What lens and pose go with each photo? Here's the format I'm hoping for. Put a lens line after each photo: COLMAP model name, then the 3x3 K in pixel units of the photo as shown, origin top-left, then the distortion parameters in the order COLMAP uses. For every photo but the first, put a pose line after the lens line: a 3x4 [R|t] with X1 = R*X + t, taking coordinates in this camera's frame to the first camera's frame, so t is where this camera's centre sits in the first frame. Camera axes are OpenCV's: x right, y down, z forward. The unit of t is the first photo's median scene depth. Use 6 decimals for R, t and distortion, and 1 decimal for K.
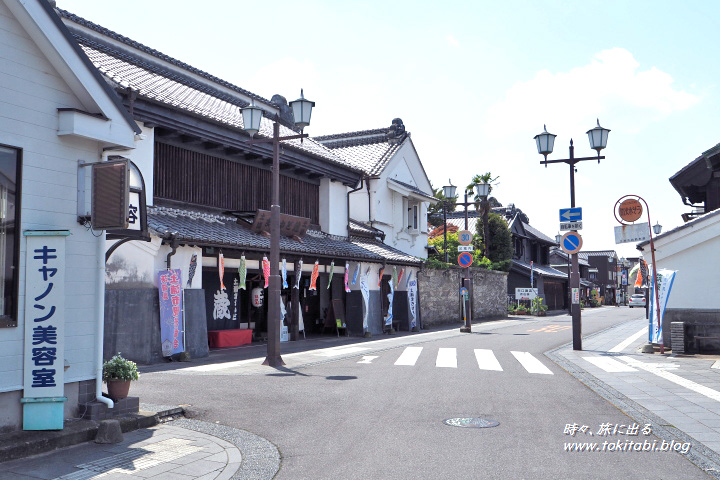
lens RADIAL K [[678.2, 0, 360.0], [0, 678.2, 240.0], [0, 0, 1]] dist [0.138799, 0.009124]
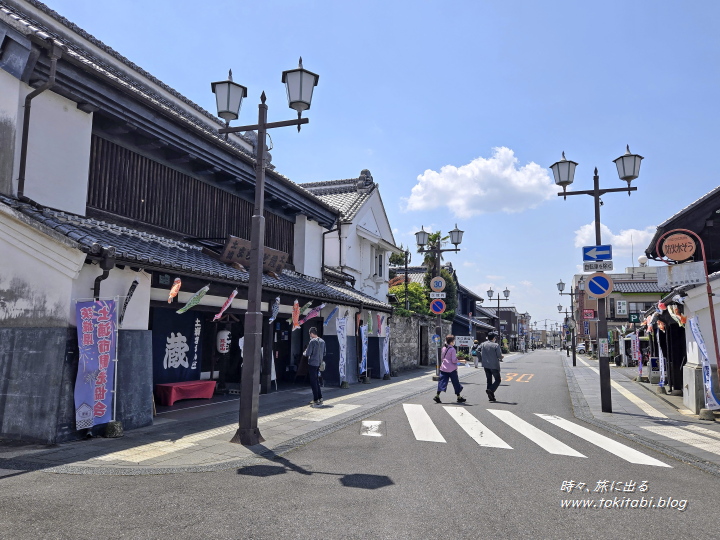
lens RADIAL K [[537.2, 0, 360.0], [0, 537.2, 270.0], [0, 0, 1]] dist [0.107621, -0.005853]
pose [[0.994256, 0.032508, 0.101974, -0.056066], [-0.027567, 0.998394, -0.049502, 0.024960], [-0.103419, 0.046407, 0.993555, 0.323339]]
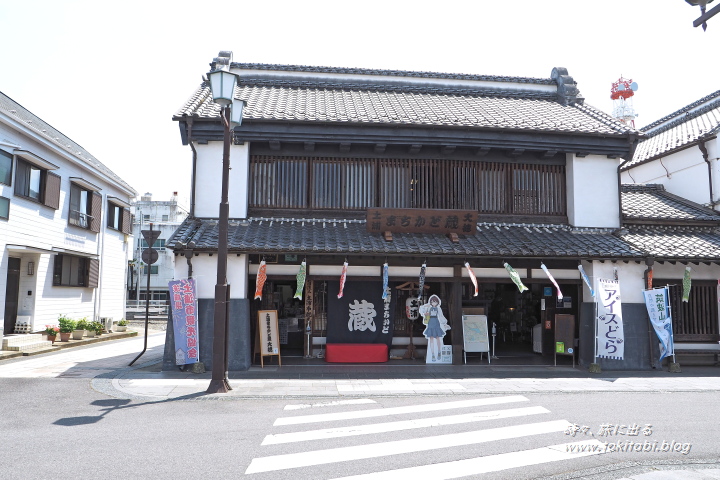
lens RADIAL K [[524.3, 0, 360.0], [0, 524.3, 240.0], [0, 0, 1]] dist [-0.047432, 0.006025]
pose [[0.539617, -0.071194, -0.838895, 0.397050], [0.052176, 0.997331, -0.051078, 0.029349], [0.840293, -0.016208, 0.541891, 0.618703]]
